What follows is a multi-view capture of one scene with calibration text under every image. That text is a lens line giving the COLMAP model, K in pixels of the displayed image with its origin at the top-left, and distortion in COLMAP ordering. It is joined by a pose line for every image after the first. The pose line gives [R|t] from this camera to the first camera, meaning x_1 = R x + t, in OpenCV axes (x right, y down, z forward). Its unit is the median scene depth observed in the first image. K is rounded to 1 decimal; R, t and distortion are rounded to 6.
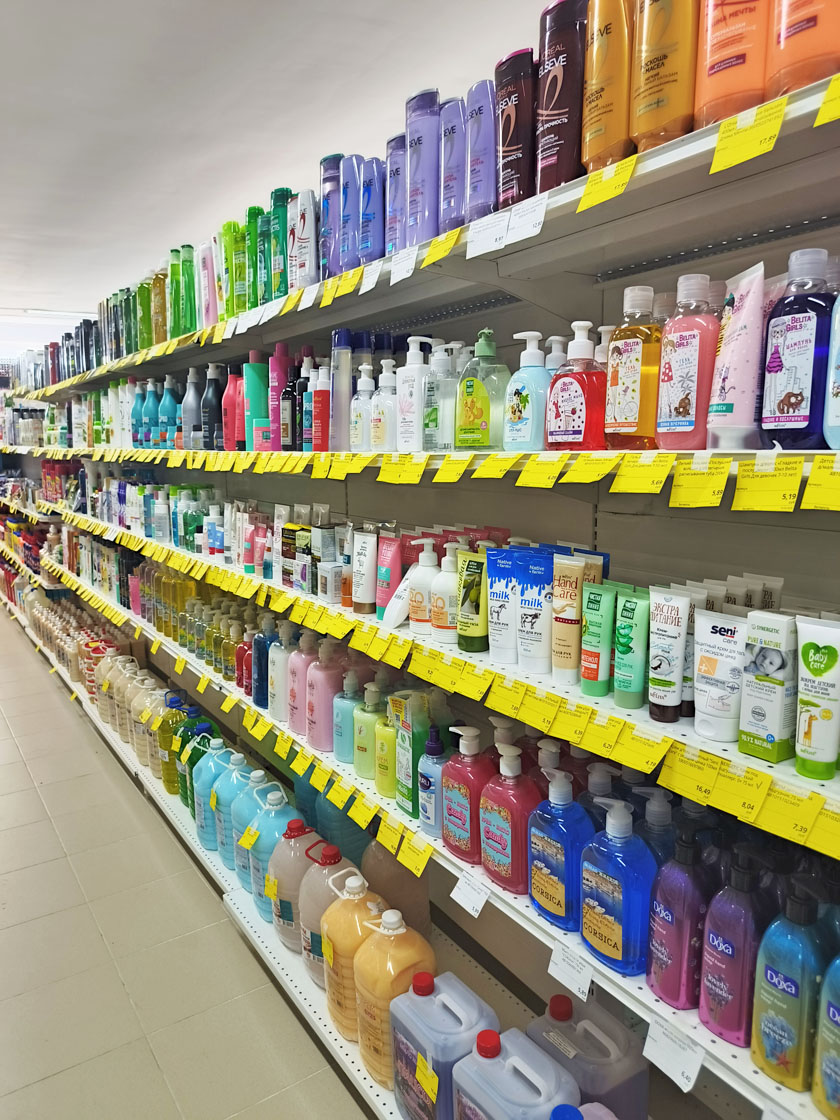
lens RADIAL K [[767.3, 0, 414.3], [0, 767.3, 554.5], [0, 0, 1]] dist [0.046755, -0.048229]
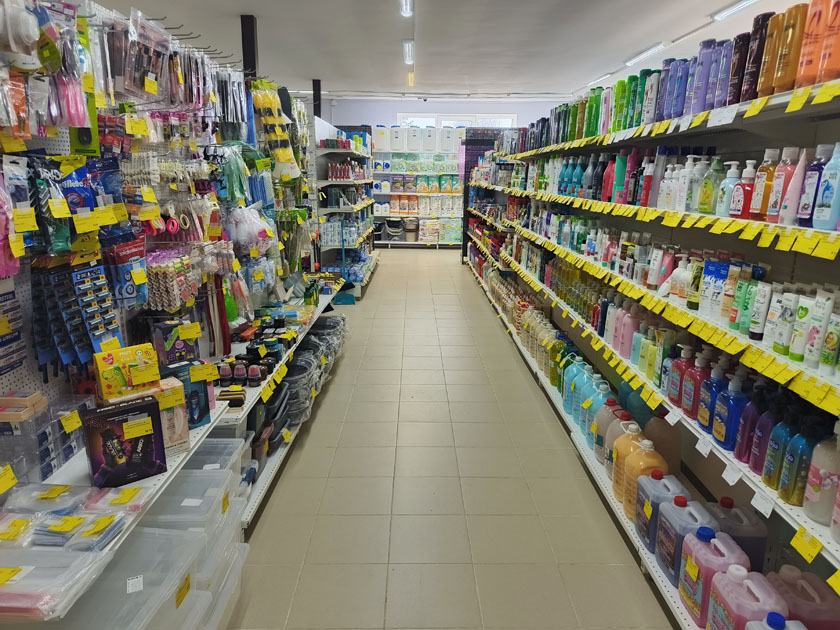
lens RADIAL K [[575.4, 0, 412.0], [0, 575.4, 310.9], [0, 0, 1]] dist [0.046755, -0.048229]
pose [[0.825140, 0.149914, -0.544674, 0.245883], [-0.103511, 0.987945, 0.115106, 0.022057], [0.555364, -0.038599, 0.830711, -0.600474]]
